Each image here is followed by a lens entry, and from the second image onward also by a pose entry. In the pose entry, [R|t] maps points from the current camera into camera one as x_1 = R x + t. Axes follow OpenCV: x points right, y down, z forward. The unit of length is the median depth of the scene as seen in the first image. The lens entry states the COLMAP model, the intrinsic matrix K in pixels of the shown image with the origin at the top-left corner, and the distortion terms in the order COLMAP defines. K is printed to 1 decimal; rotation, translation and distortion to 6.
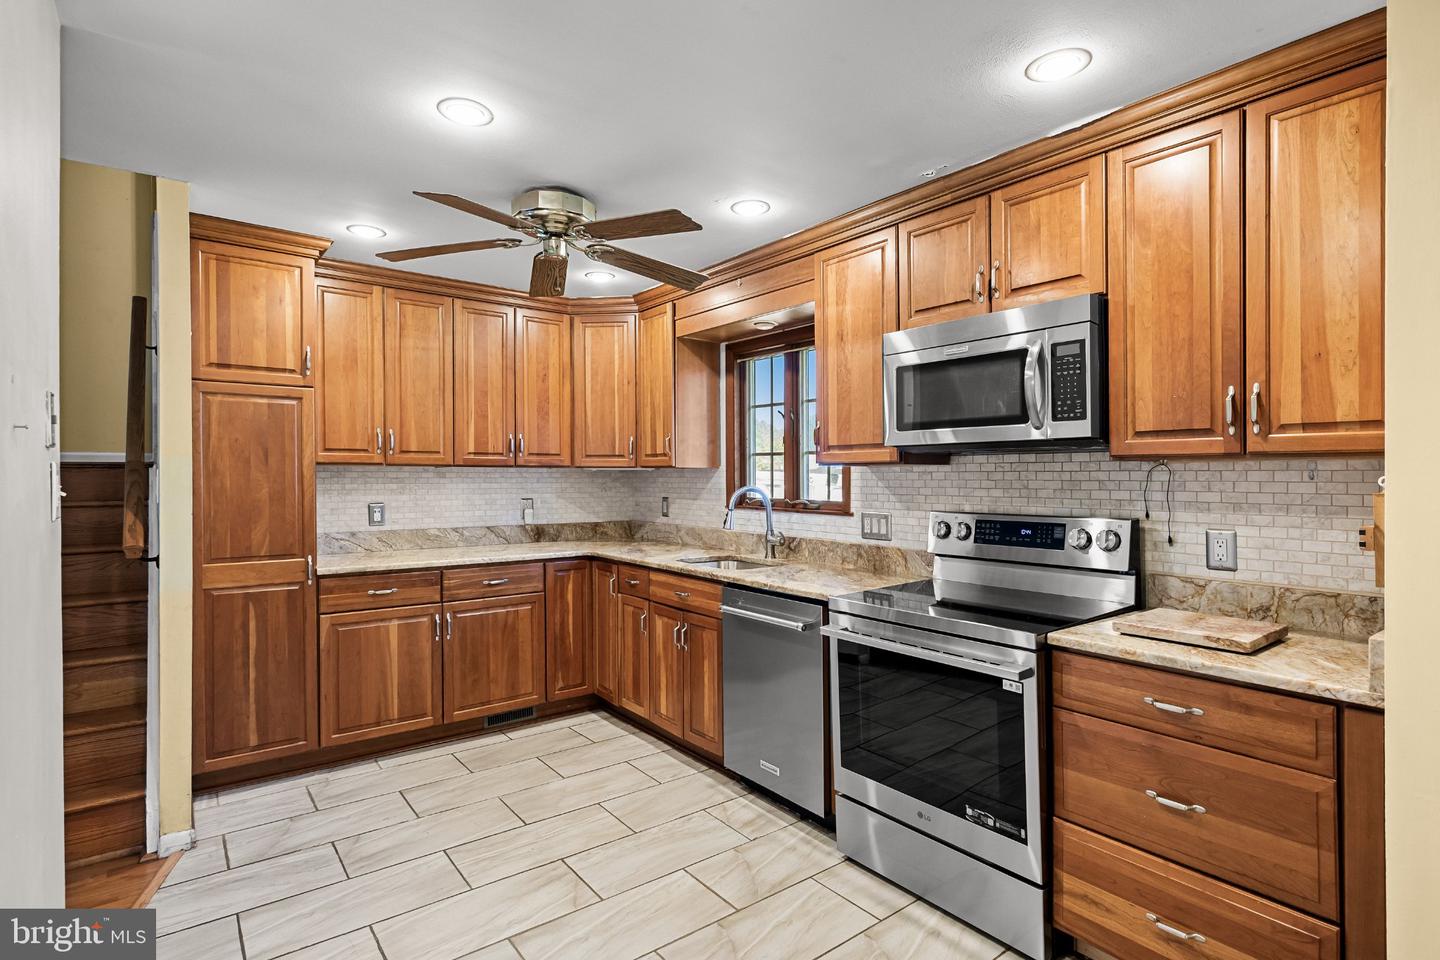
lens RADIAL K [[734.0, 0, 705.3], [0, 734.0, 484.6], [0, 0, 1]] dist [-0.003921, 0.000142]
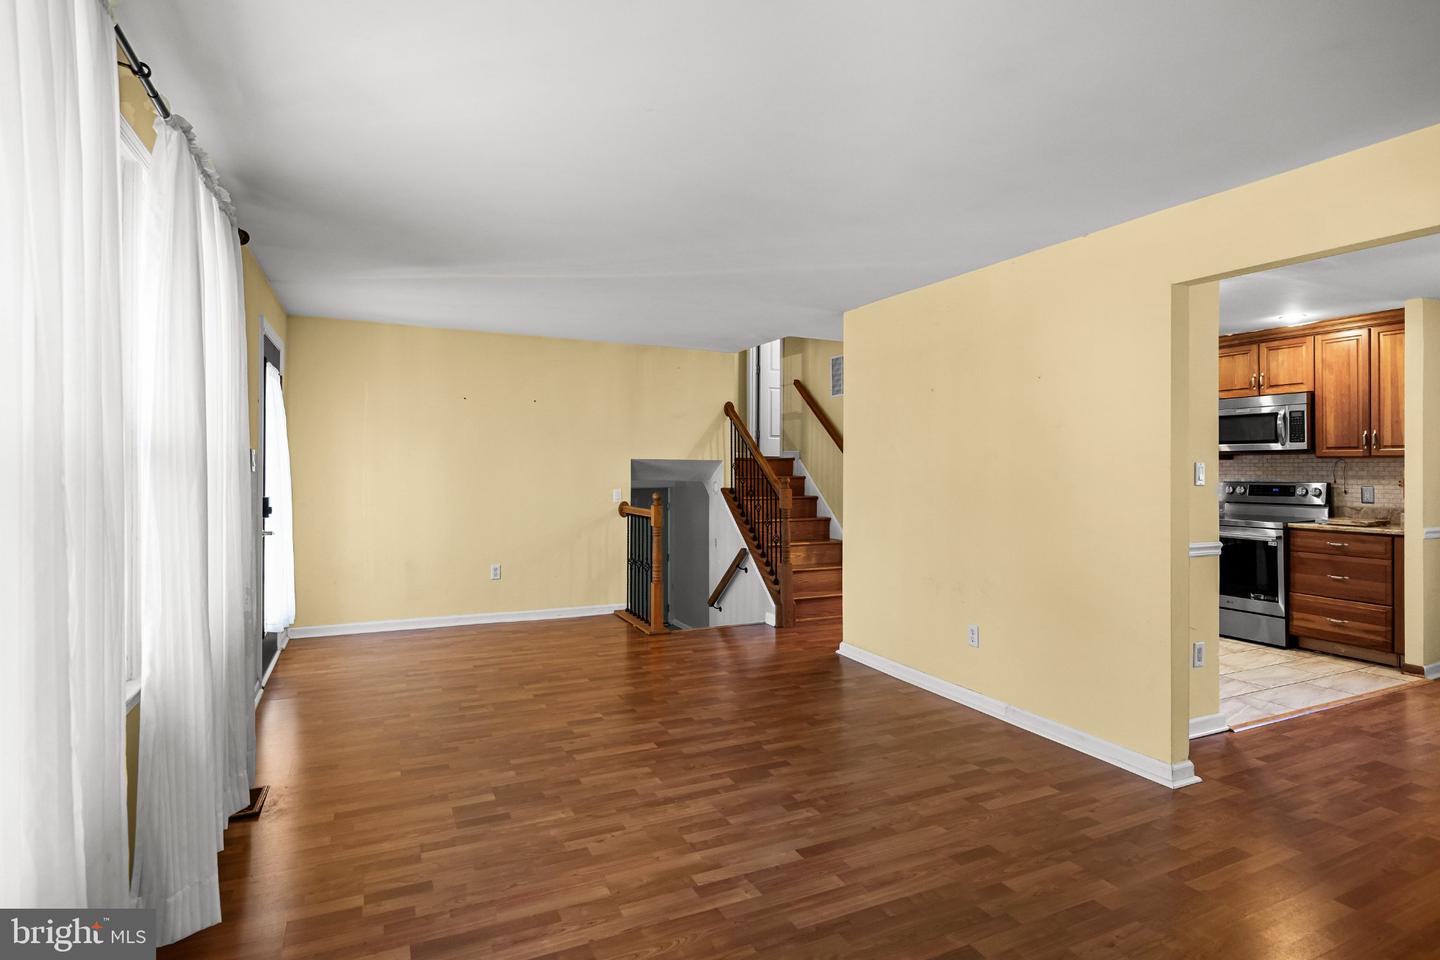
lens RADIAL K [[734.0, 0, 735.4], [0, 734.0, 478.8], [0, 0, 1]] dist [-0.003921, 0.000142]
pose [[0.980494, 0.001876, -0.196538, -0.827602], [-0.001190, 0.999993, 0.003607, 0.027824], [0.196543, -0.003303, 0.980490, -1.695129]]
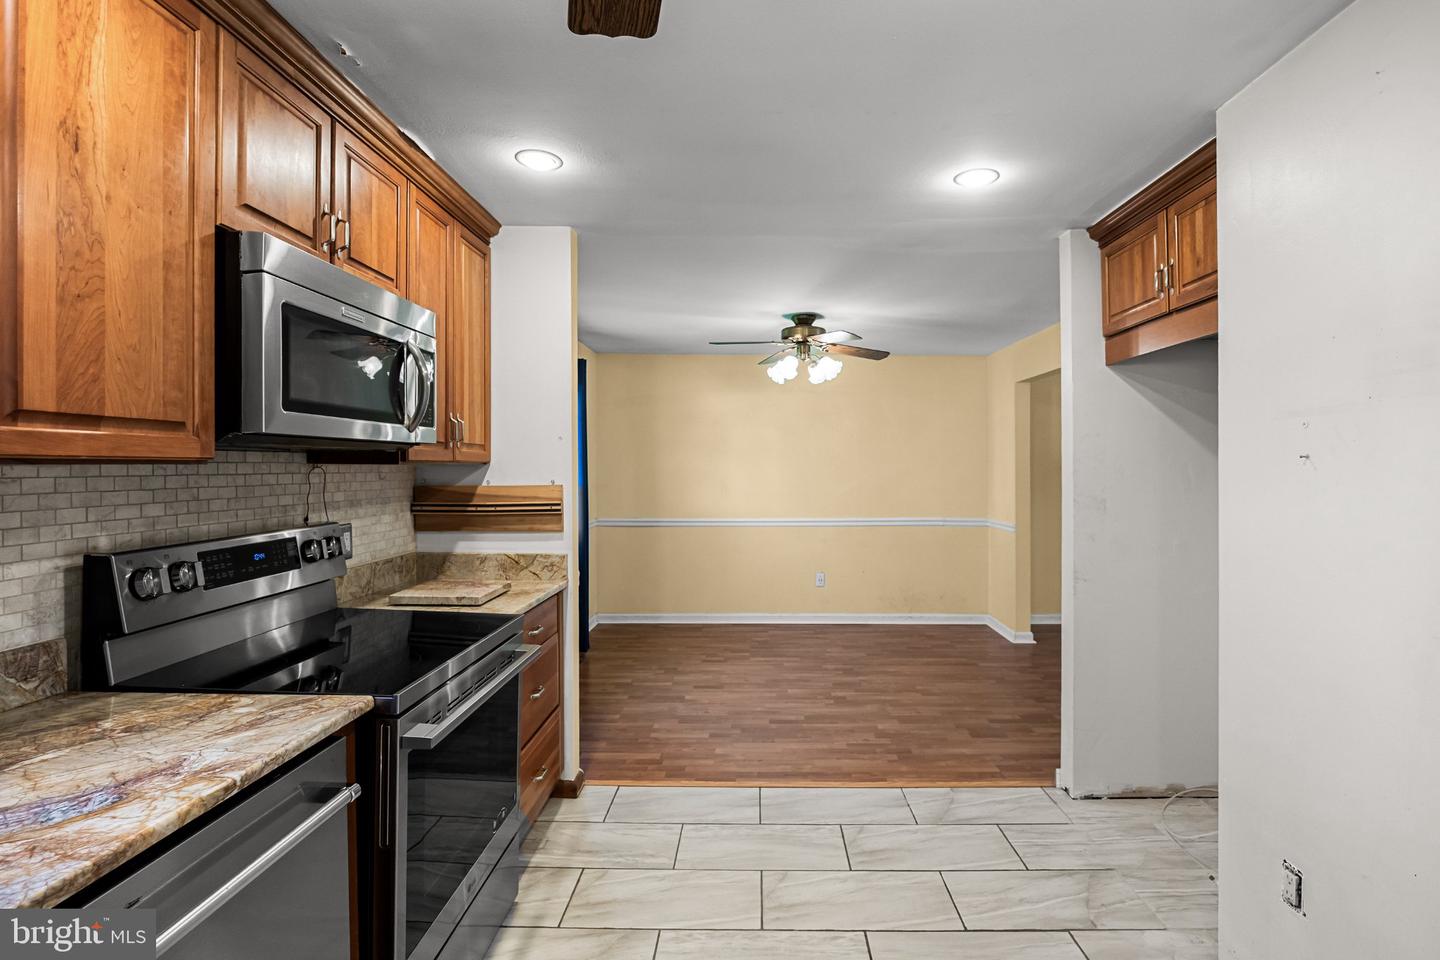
lens RADIAL K [[664.1, 0, 745.1], [0, 664.1, 452.3], [0, 0, 1]] dist [-0.008569, -0.000418]
pose [[-0.793487, 0.006760, 0.608550, -0.404399], [-0.002247, 0.999899, -0.014038, -0.036758], [-0.608583, -0.012507, -0.793392, 1.365166]]
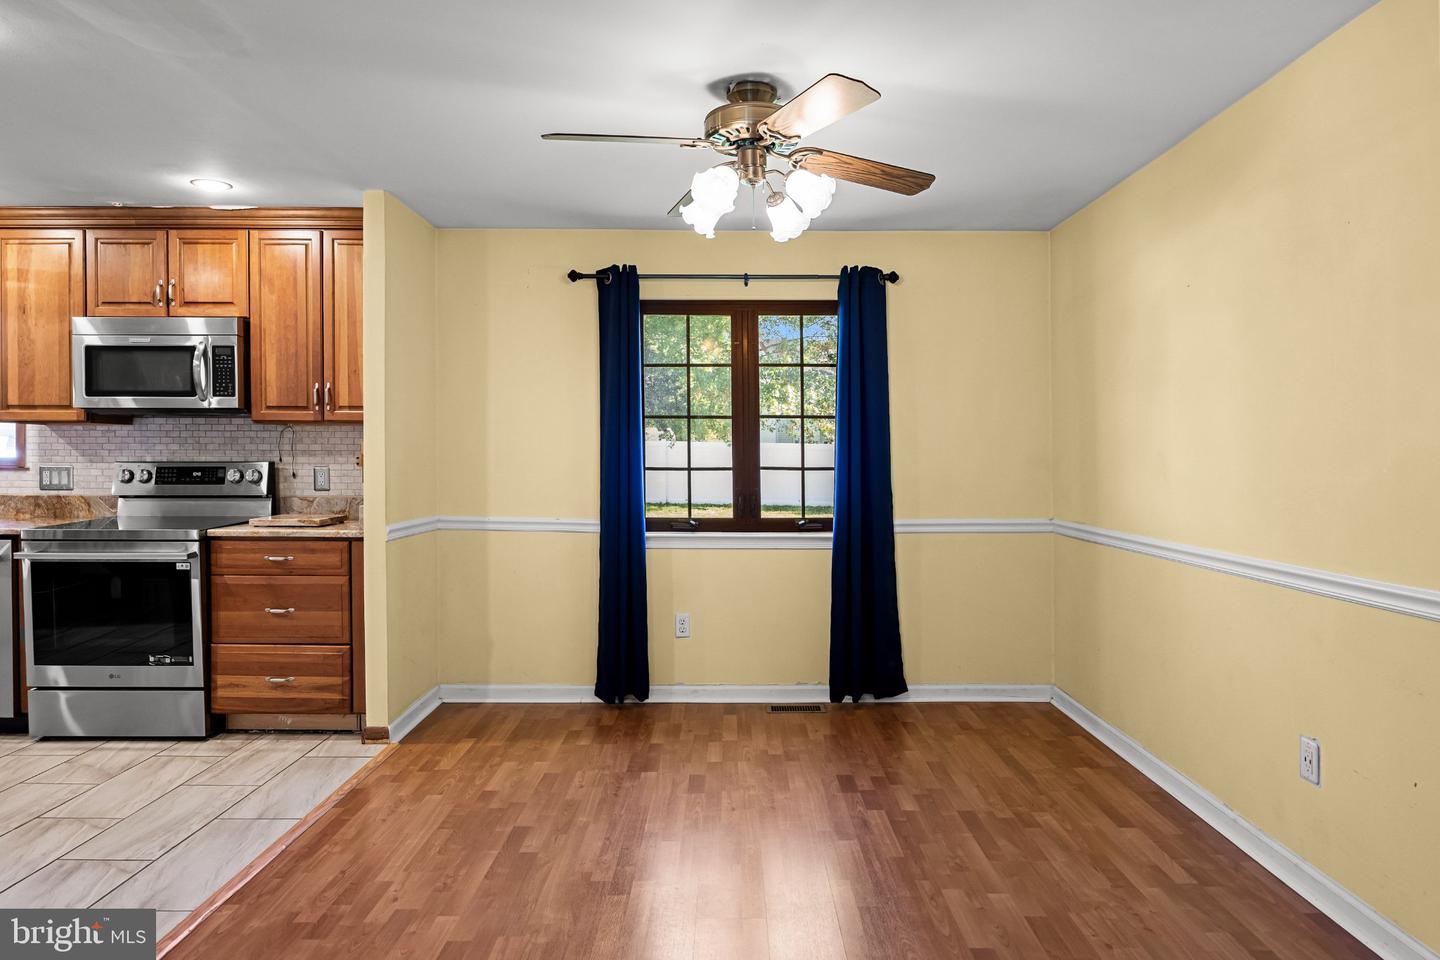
lens RADIAL K [[879.0, 0, 743.7], [0, 879.0, 451.9], [0, 0, 1]] dist [-0.010672, 0.006415]
pose [[0.586388, 0.002000, 0.810028, -0.332810], [0.005683, 0.999962, -0.006583, 0.044106], [-0.810010, 0.008463, 0.586354, -0.901595]]
